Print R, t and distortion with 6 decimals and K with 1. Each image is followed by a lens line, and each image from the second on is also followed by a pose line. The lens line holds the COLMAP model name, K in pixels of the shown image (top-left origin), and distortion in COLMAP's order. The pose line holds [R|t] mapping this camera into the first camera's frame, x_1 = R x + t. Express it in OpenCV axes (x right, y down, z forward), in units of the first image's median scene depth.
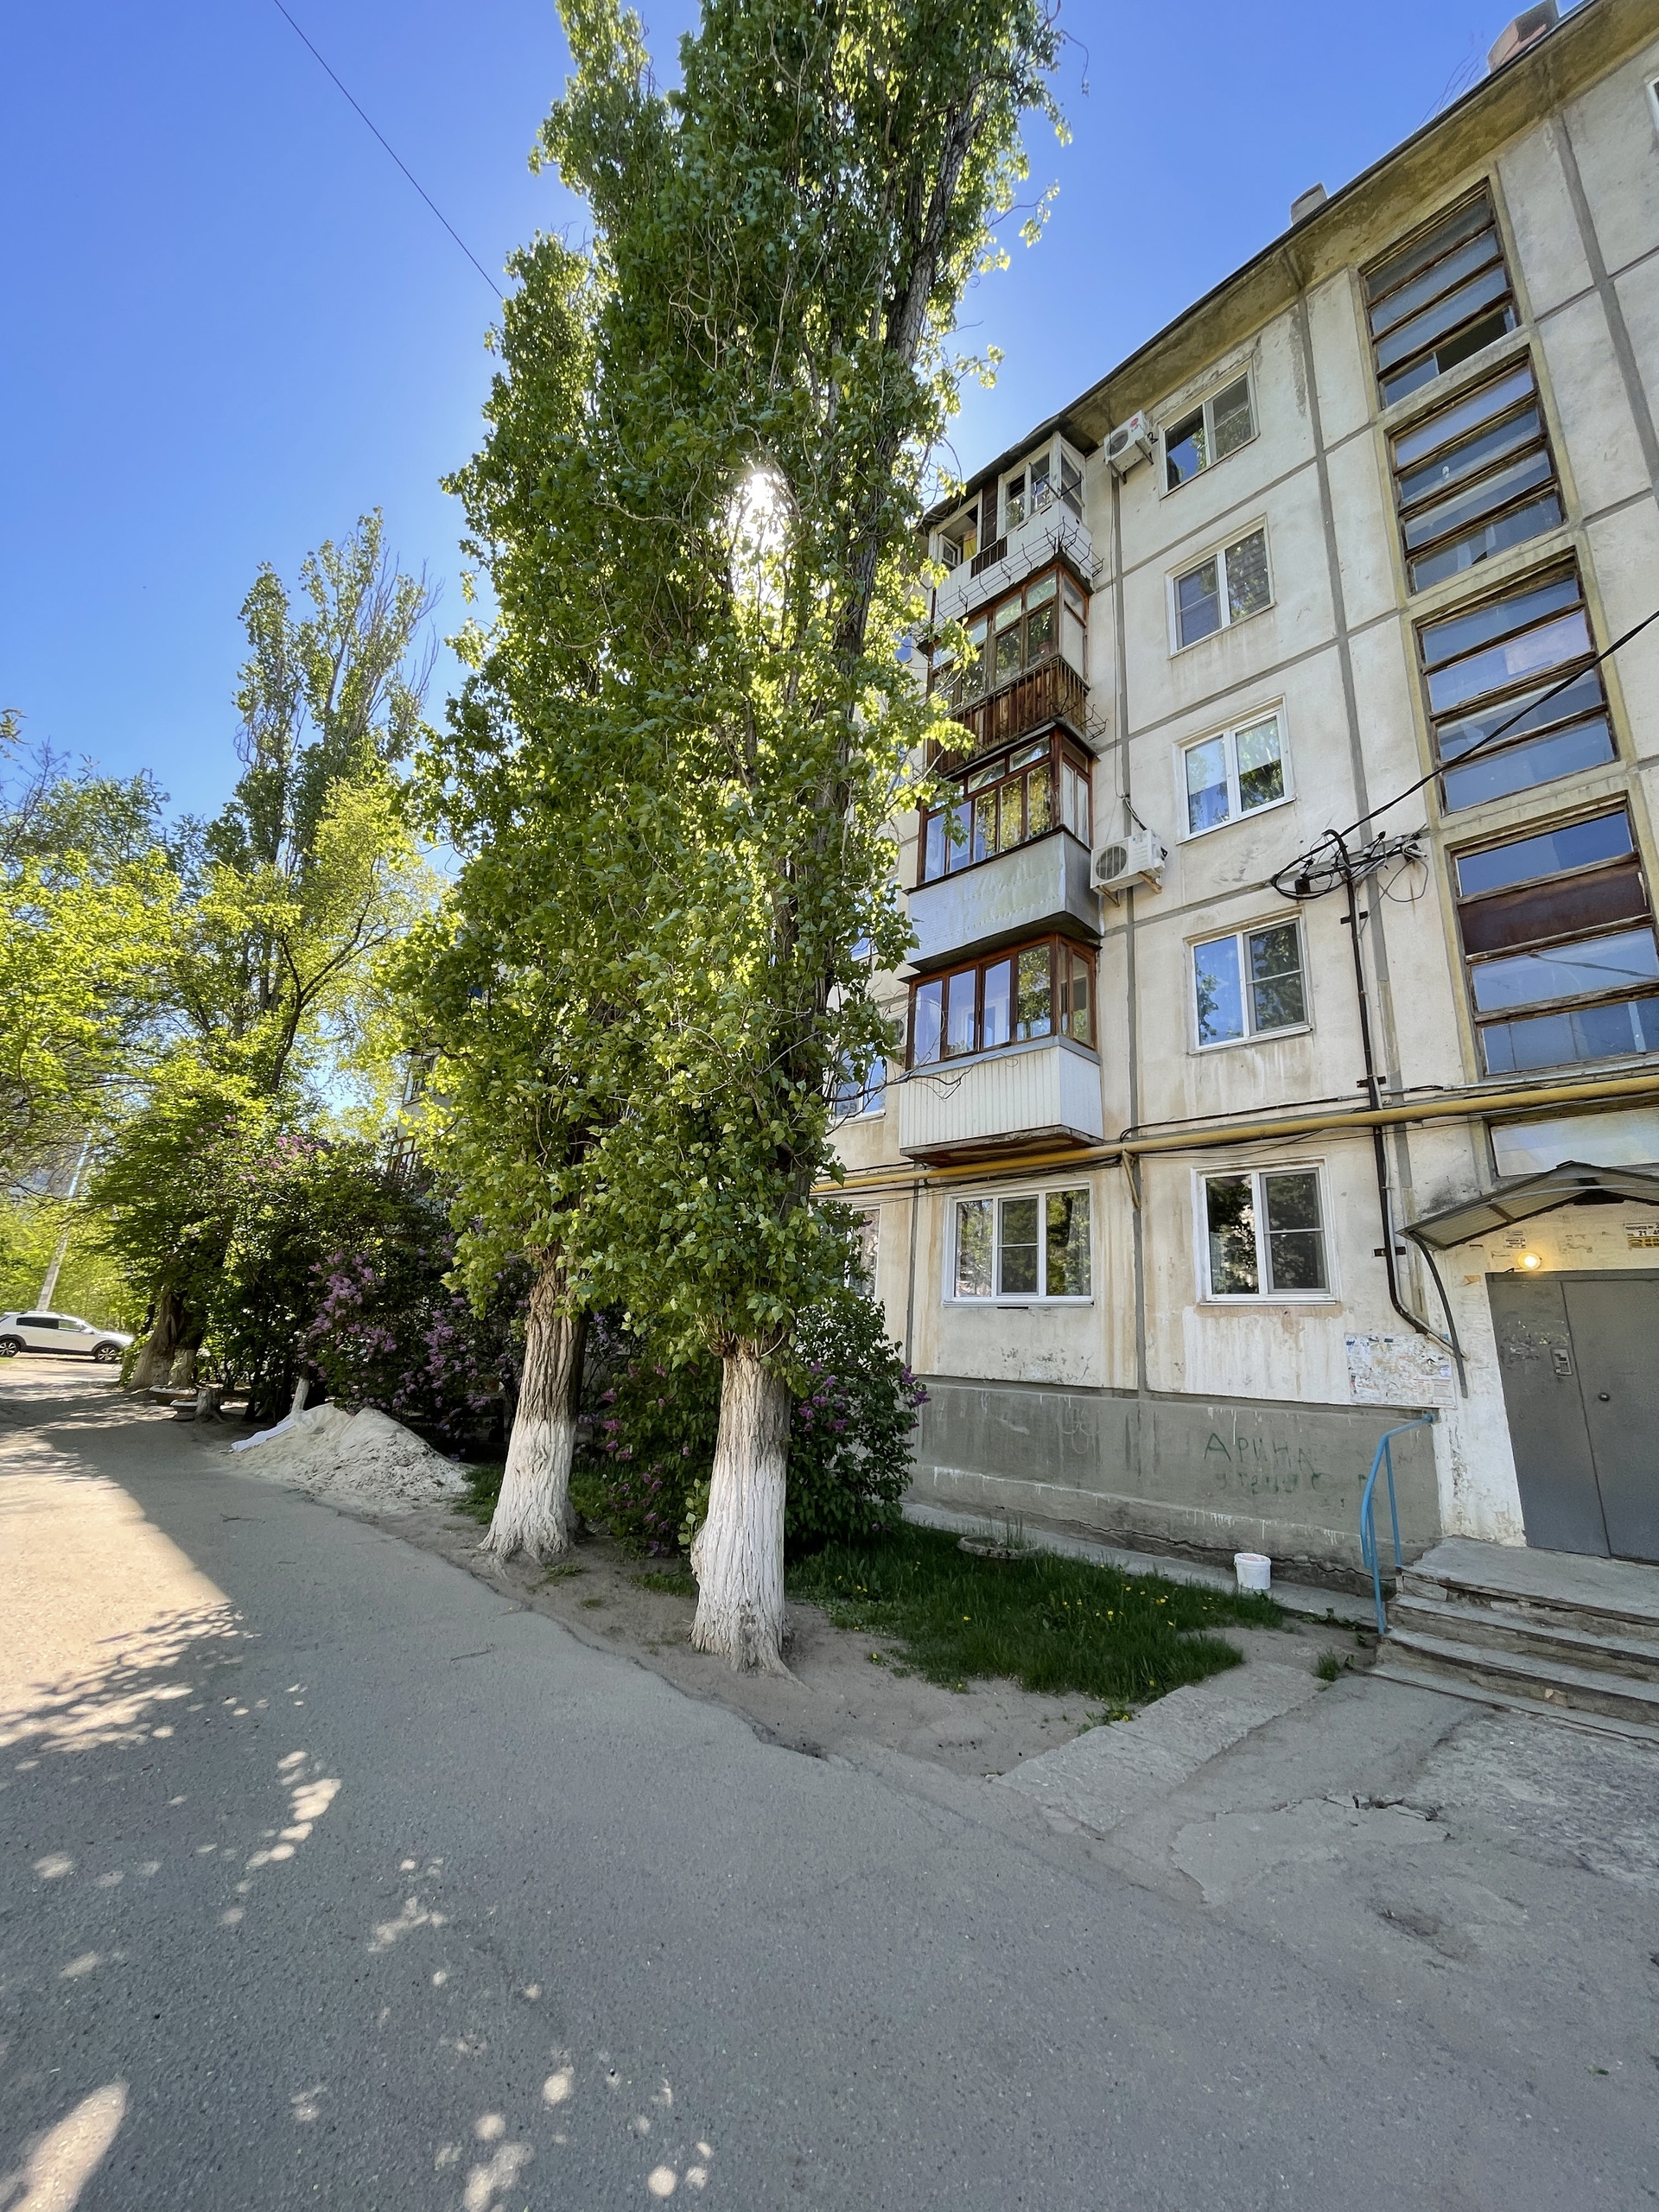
lens RADIAL K [[877.9, 0, 829.5], [0, 877.9, 1106.0], [0, 0, 1]] dist [-0.012667, 0.000387]
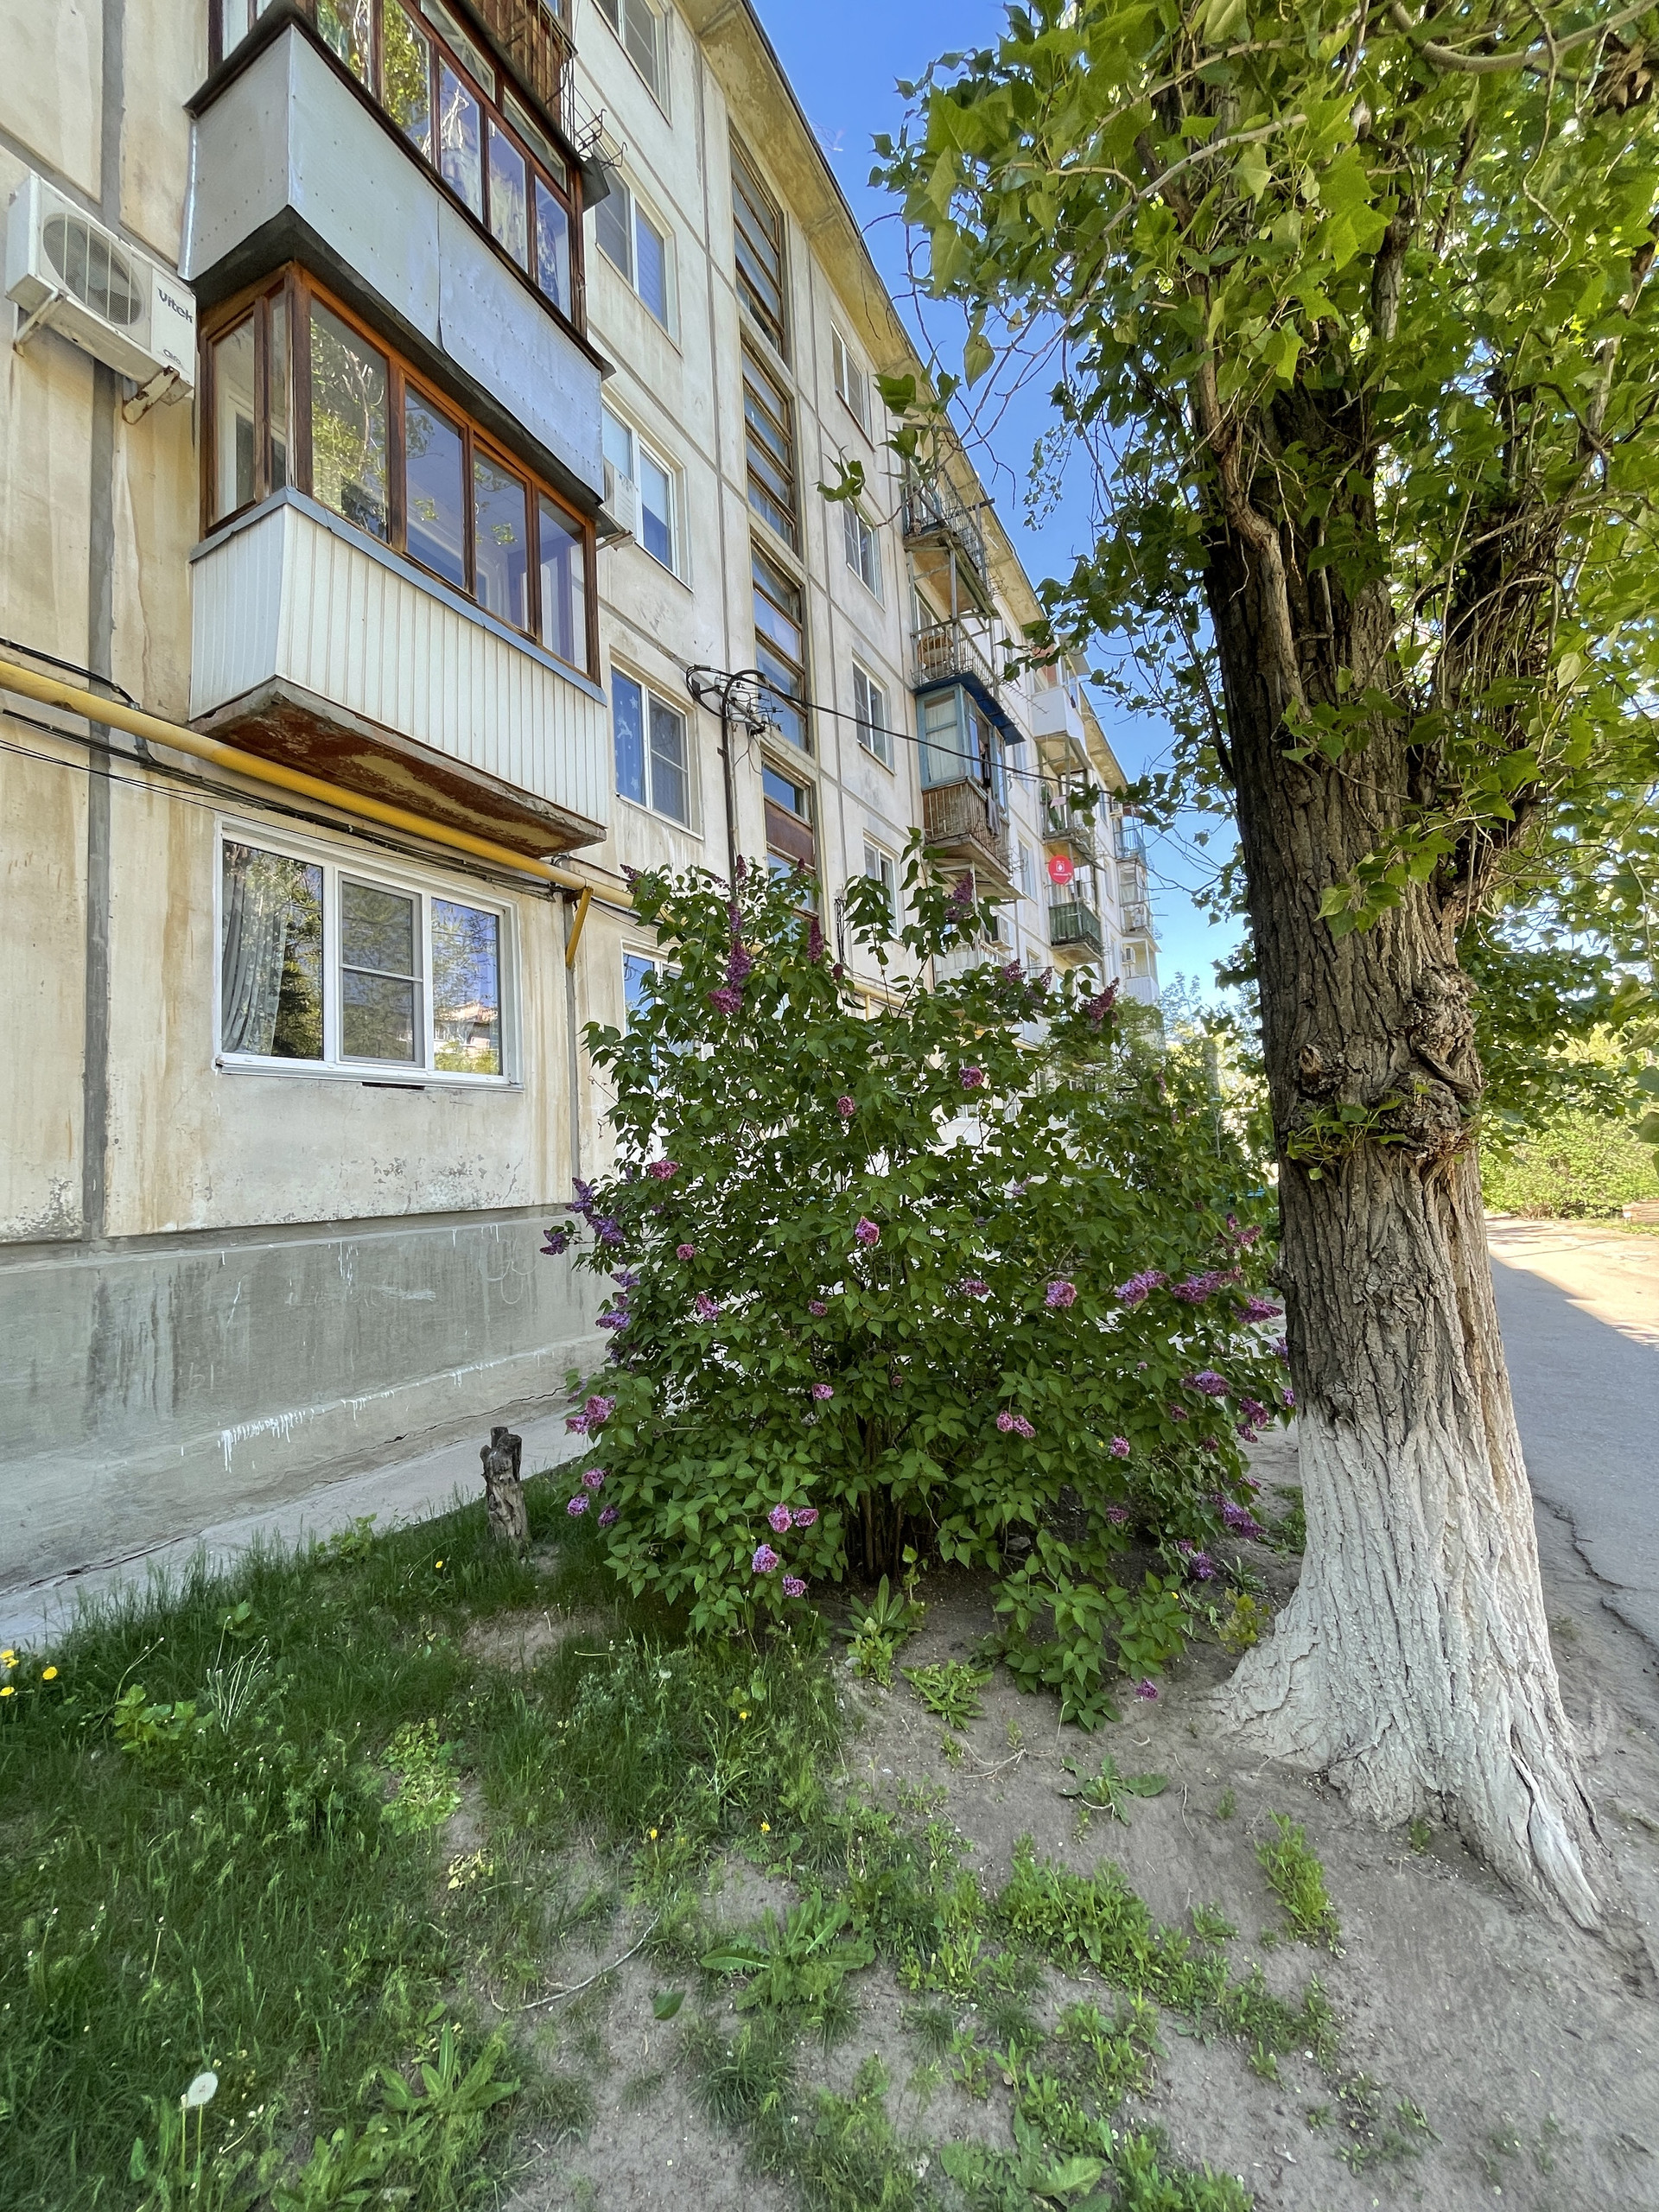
lens RADIAL K [[877.9, 0, 829.5], [0, 877.9, 1106.0], [0, 0, 1]] dist [-0.012667, 0.000387]
pose [[-0.309456, -0.005246, 0.950899, -0.394703], [-0.265230, 0.960776, -0.081015, 0.215044], [-0.913176, -0.277277, -0.298709, 0.916655]]
